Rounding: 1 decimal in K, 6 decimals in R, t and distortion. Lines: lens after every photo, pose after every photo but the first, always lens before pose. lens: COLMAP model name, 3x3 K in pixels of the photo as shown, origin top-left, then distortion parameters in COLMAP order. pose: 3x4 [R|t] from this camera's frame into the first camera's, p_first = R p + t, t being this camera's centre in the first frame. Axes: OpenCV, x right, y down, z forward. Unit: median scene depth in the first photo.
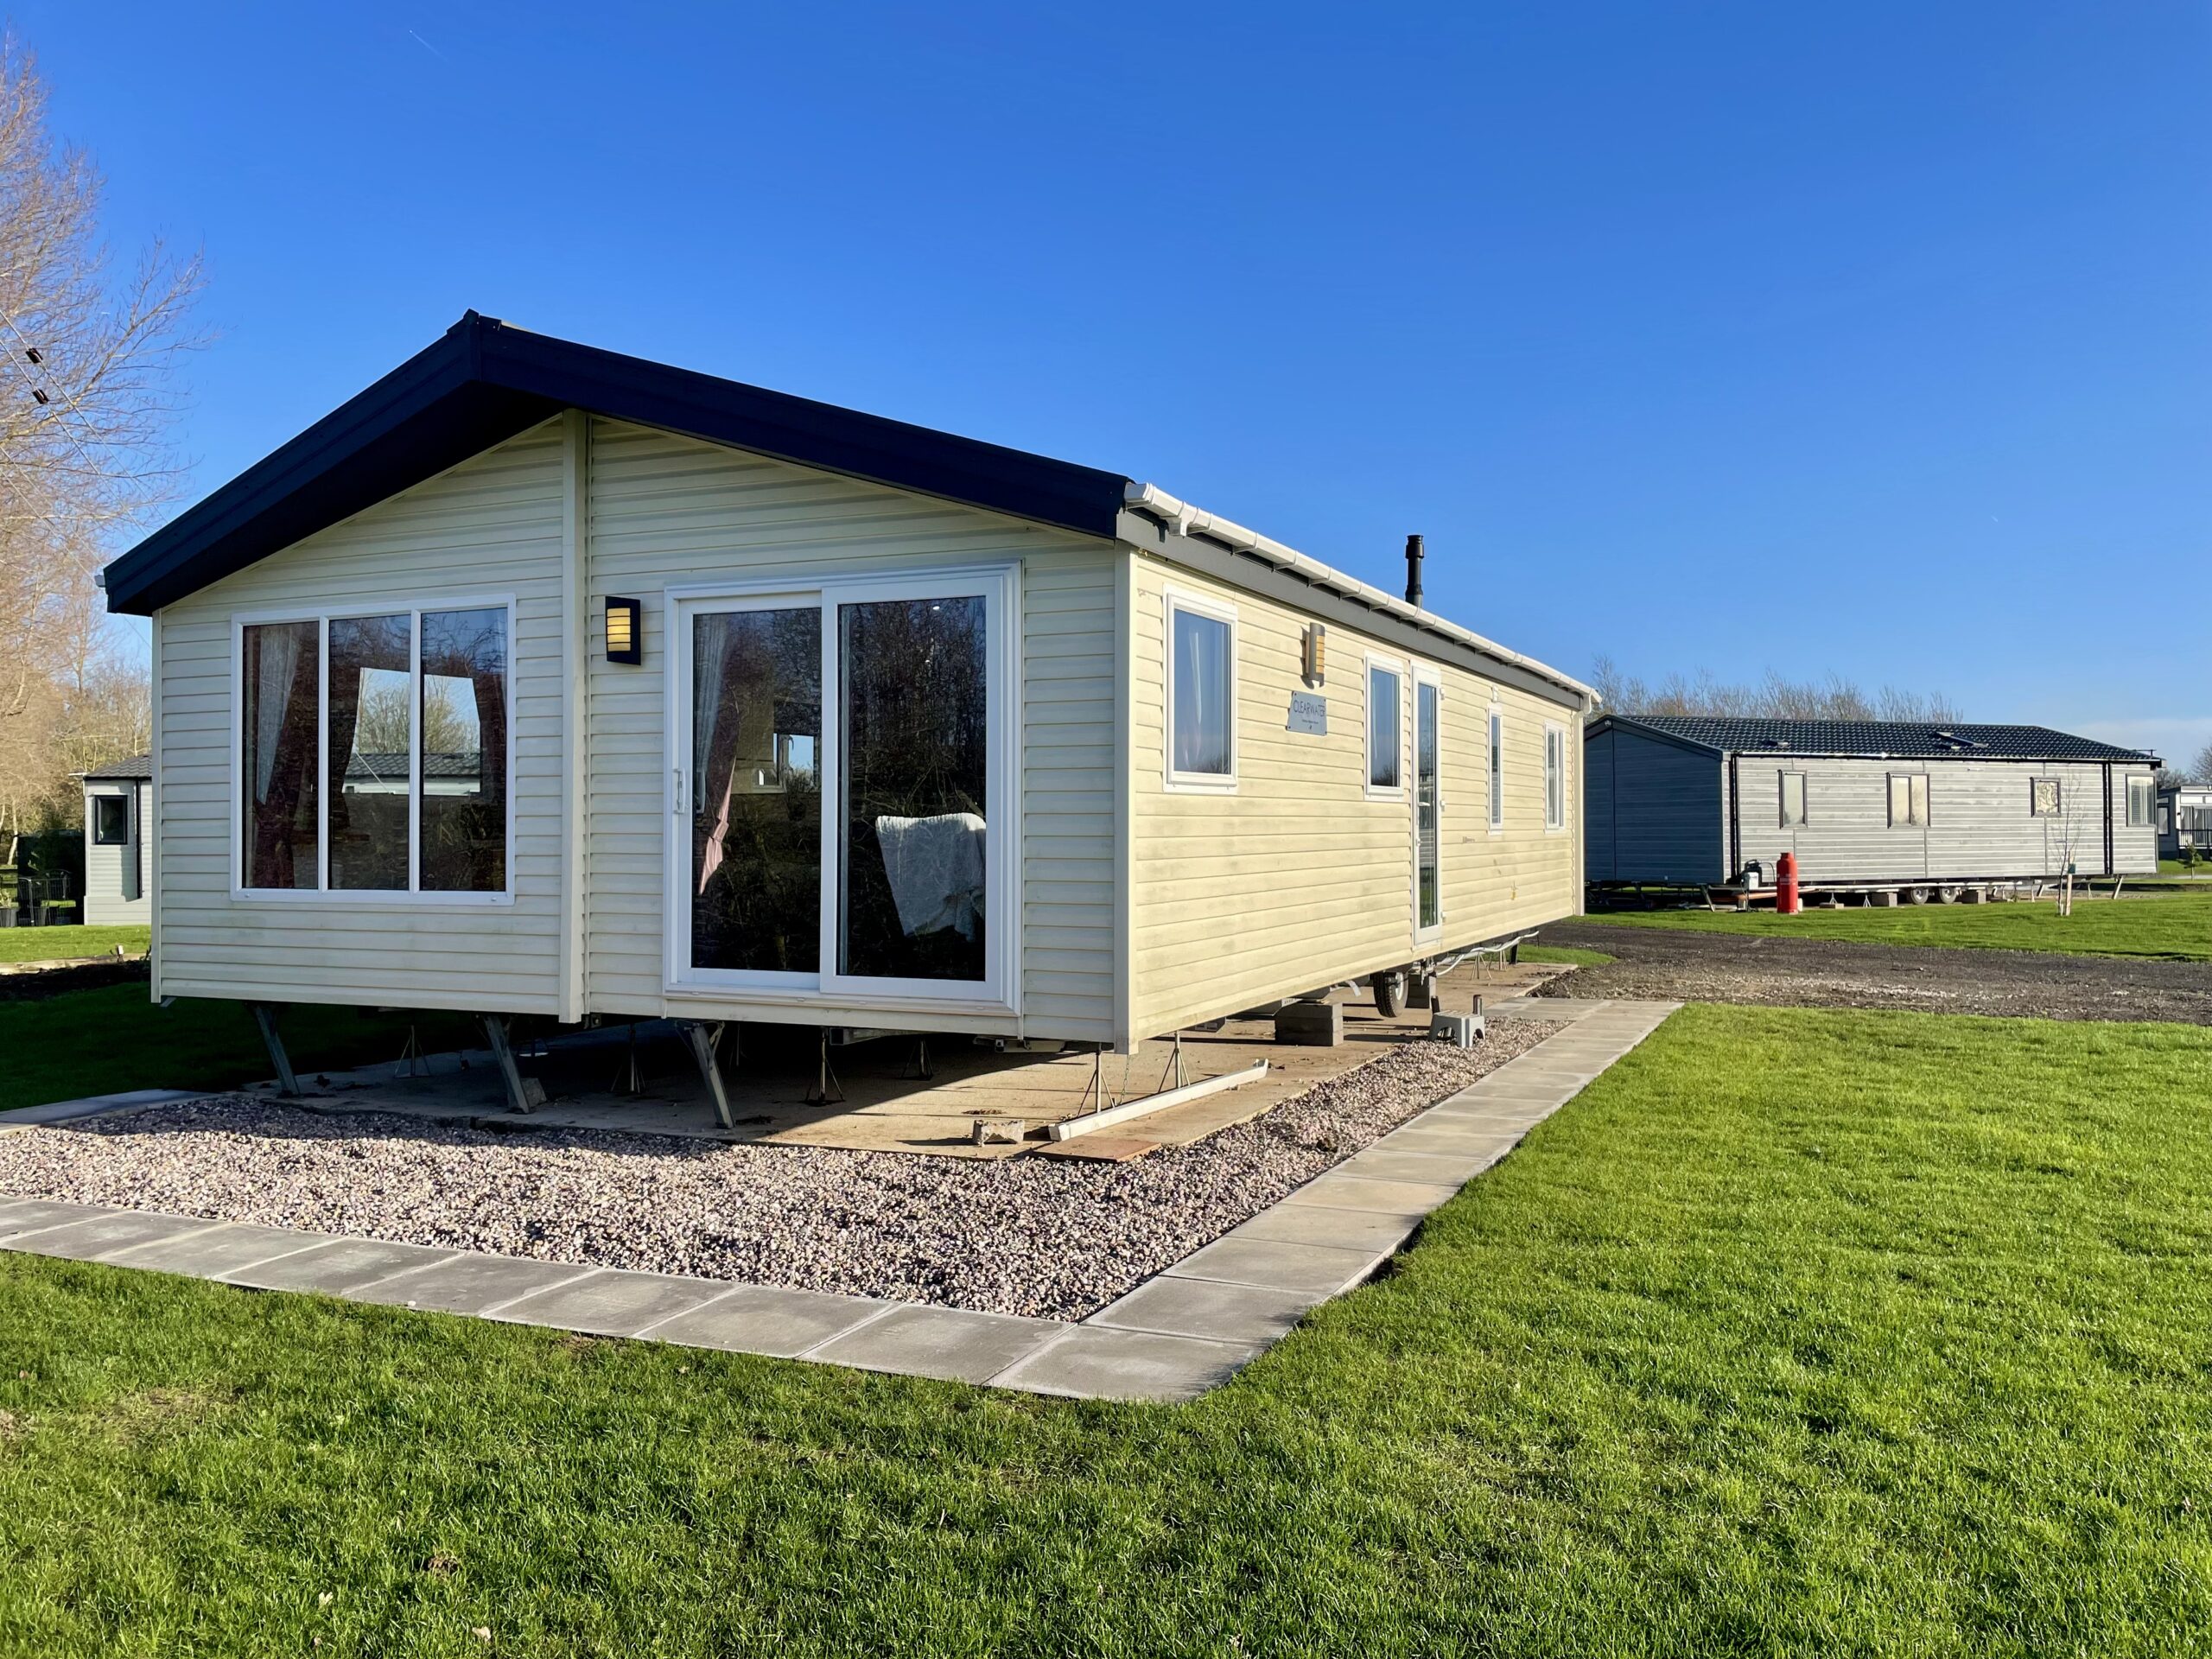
lens RADIAL K [[1703.5, 0, 1114.4], [0, 1703.5, 815.4], [0, 0, 1]] dist [0.074889, -0.114272]
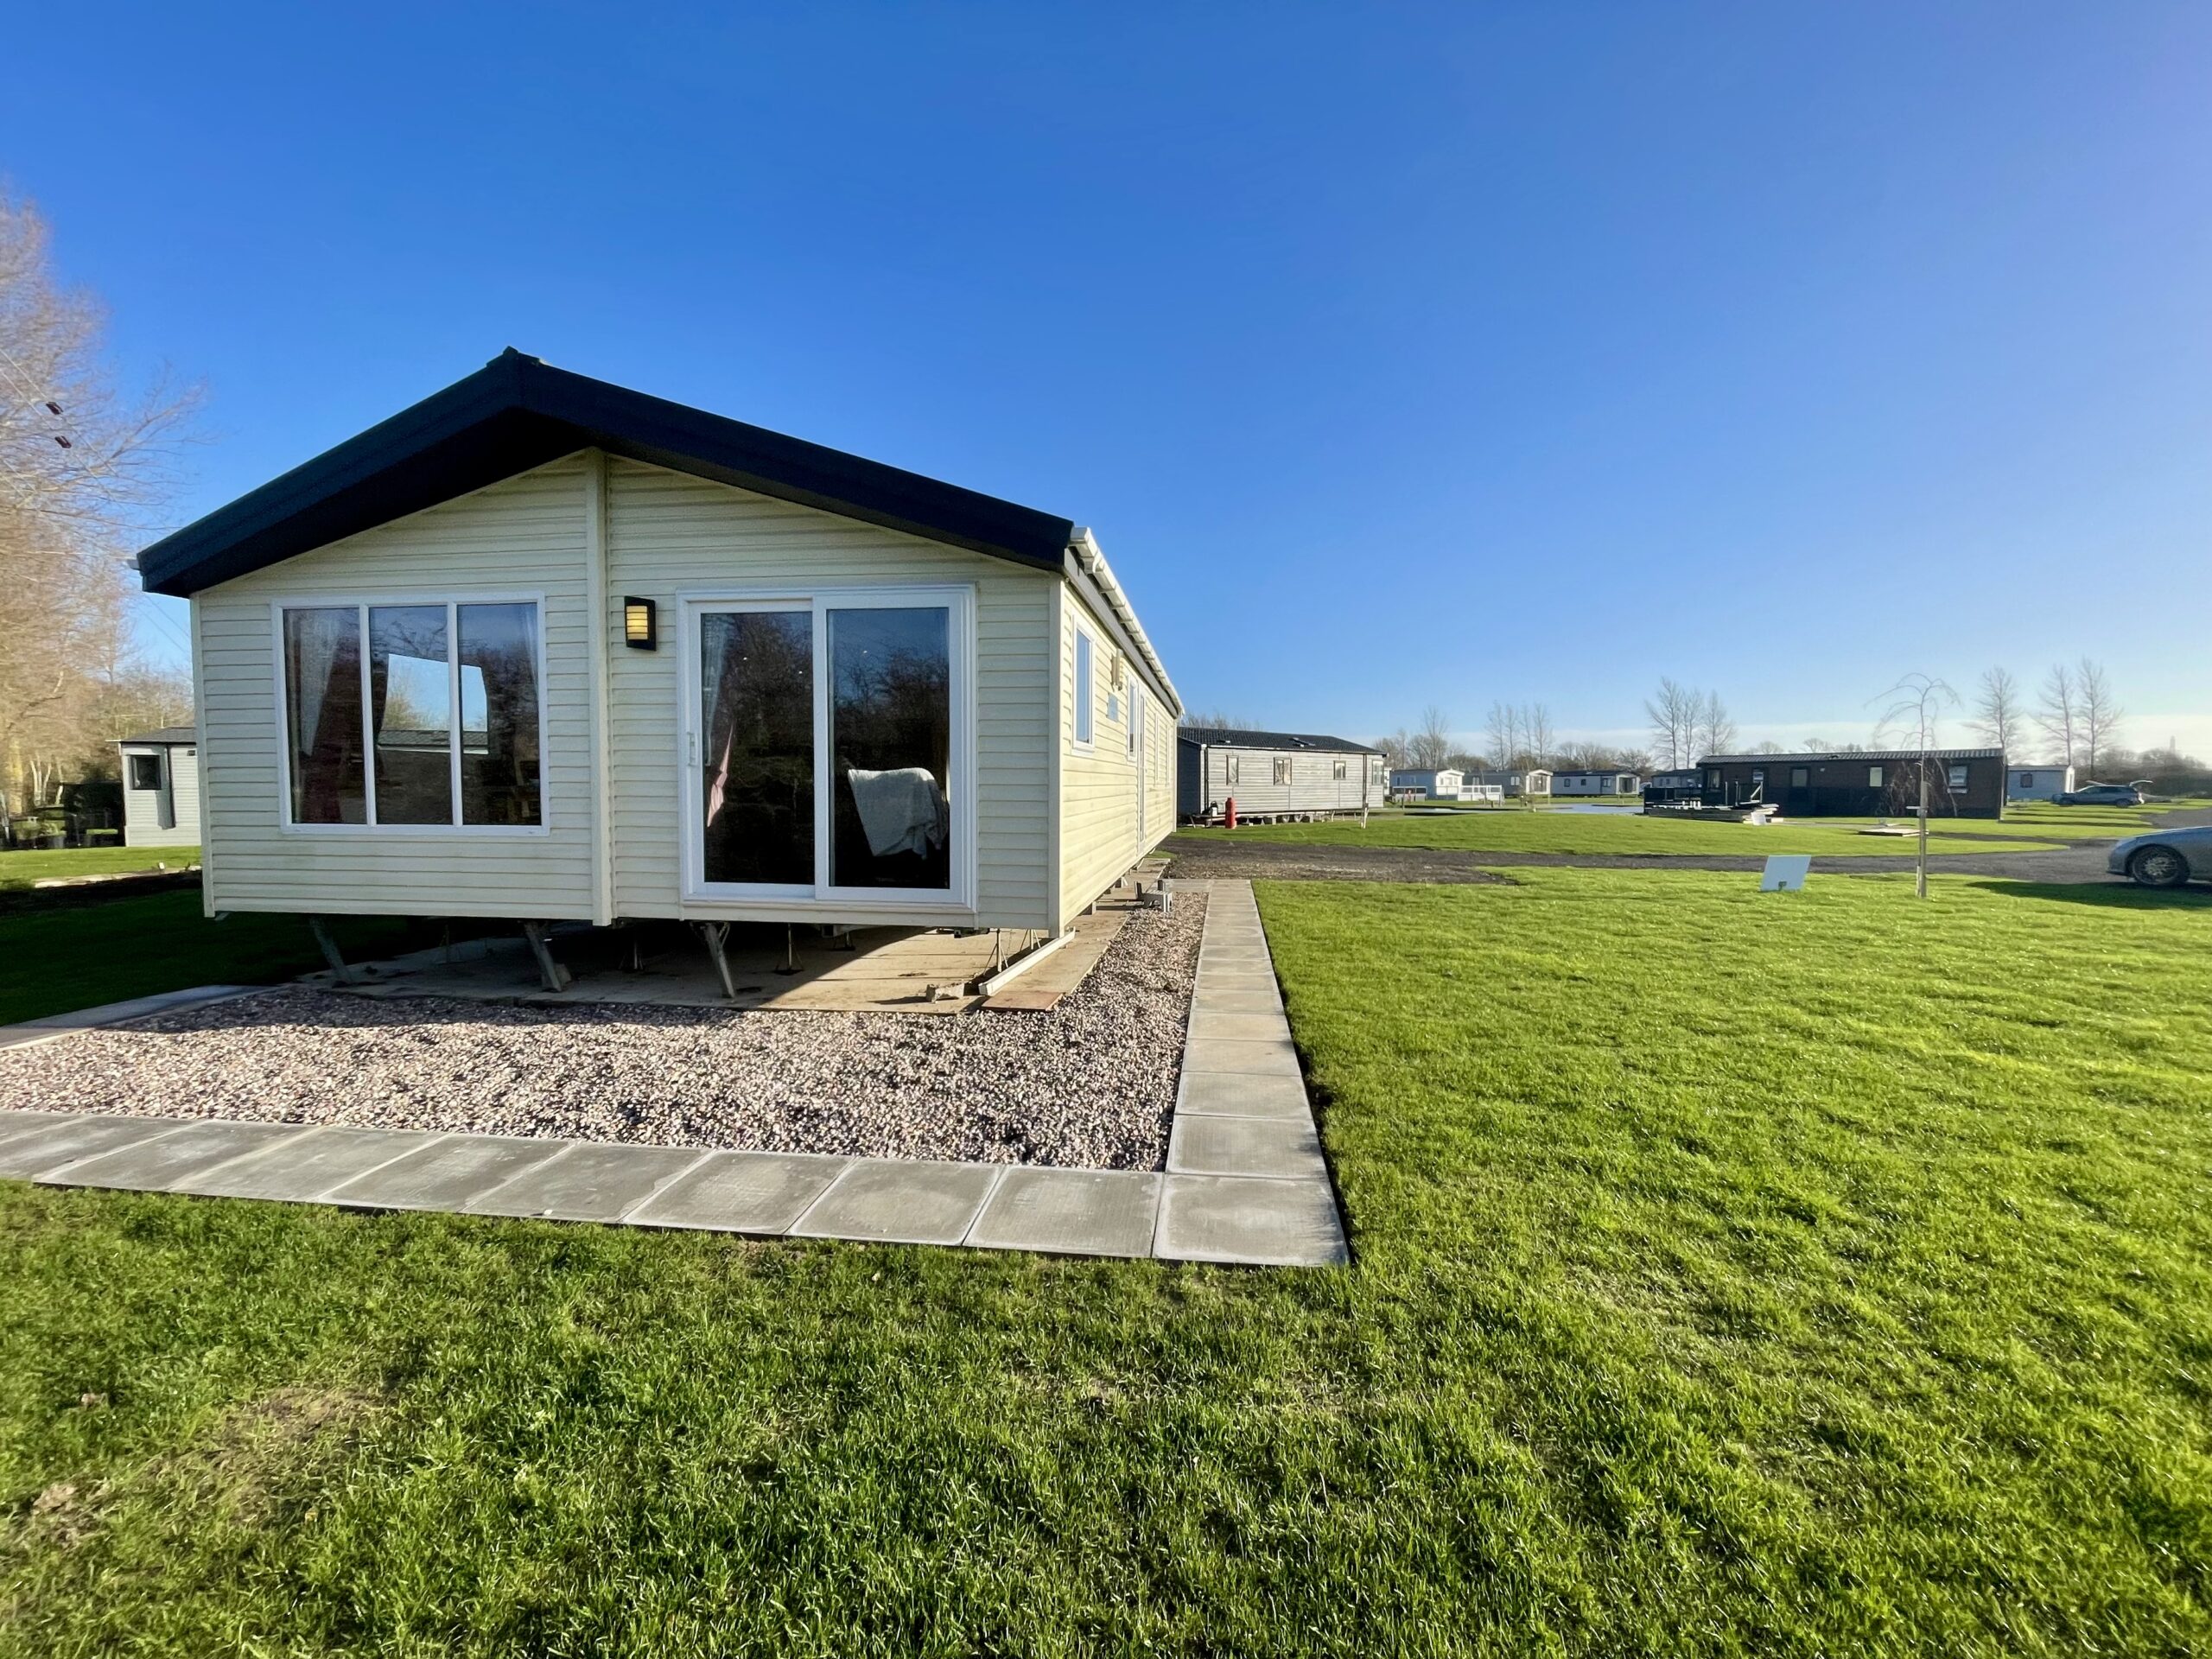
lens RADIAL K [[887.7, 0, 1097.1], [0, 887.7, 830.7], [0, 0, 1]] dist [-0.007496, 0.000402]
pose [[0.955797, -0.009343, 0.293879, -0.181228], [-0.008099, 0.998279, 0.058078, 0.007640], [-0.293916, -0.057891, 0.954076, 0.292344]]
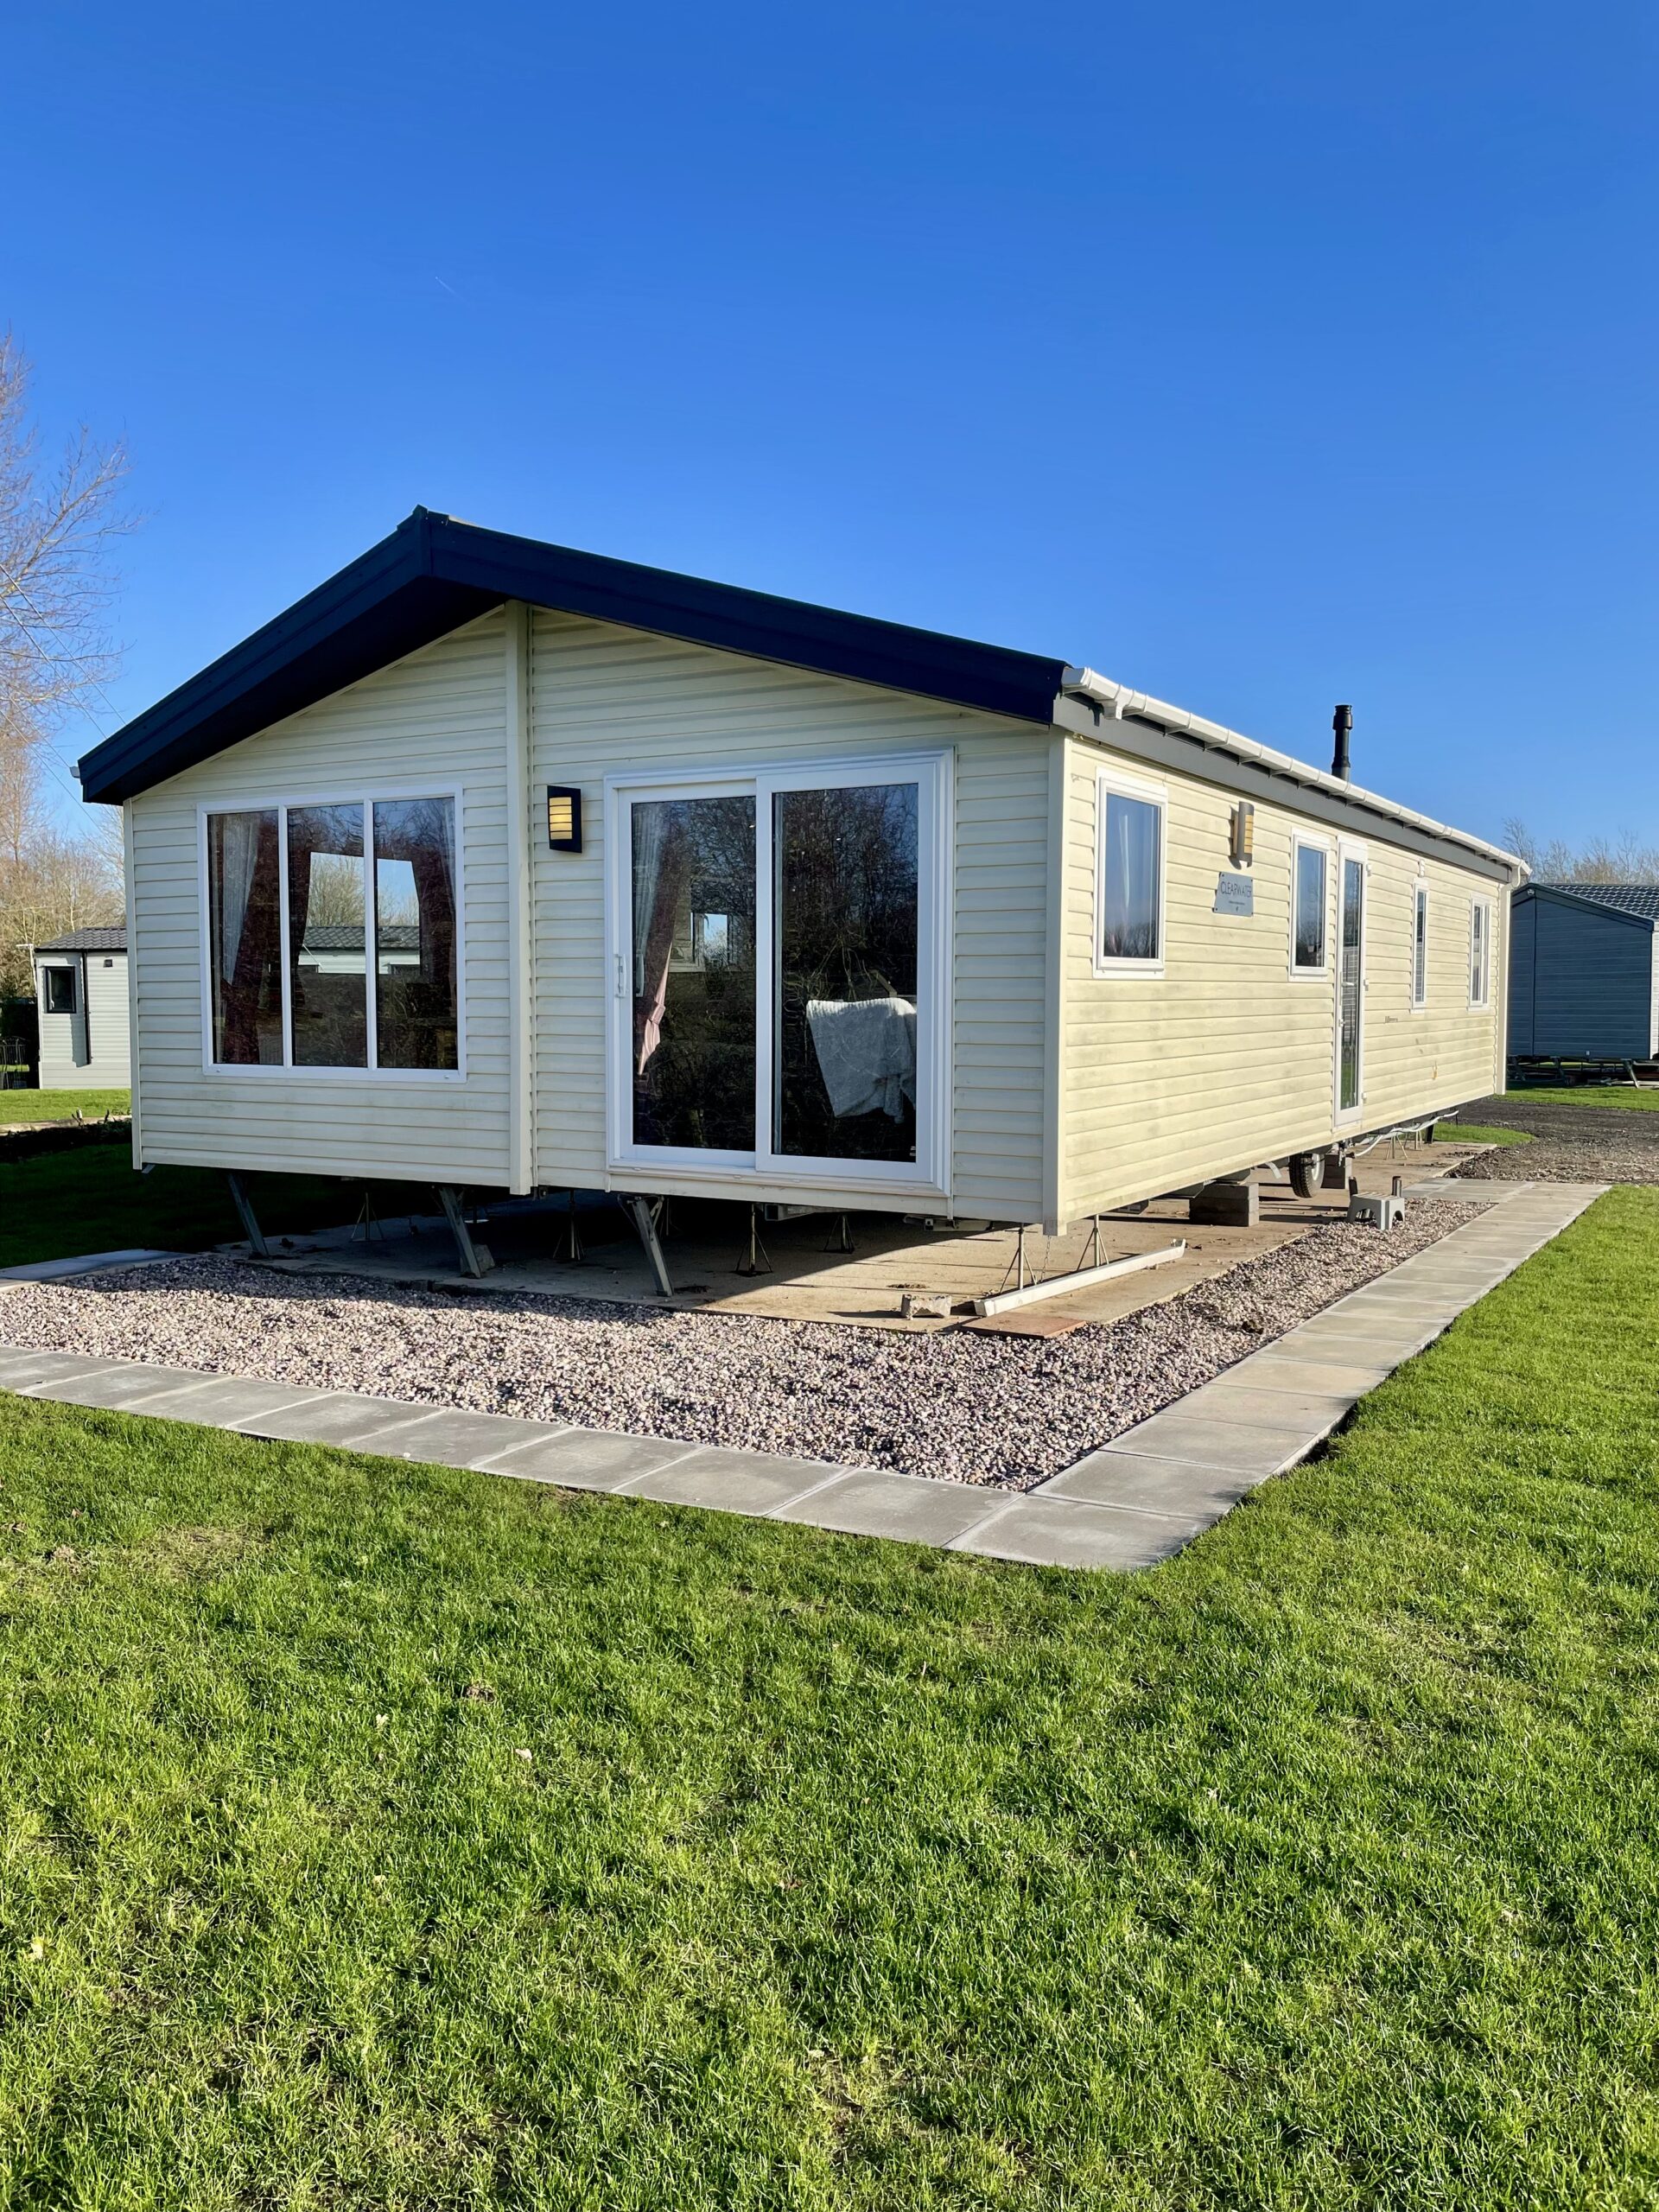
lens RADIAL K [[1703.5, 0, 836.3], [0, 1703.5, 1108.7], [0, 0, 1]] dist [0.074889, -0.114272]
pose [[0.995392, 0.008170, -0.095545, -0.027309], [-0.001122, 0.997289, 0.073581, -0.011187], [0.095887, -0.073135, 0.992702, -0.025029]]
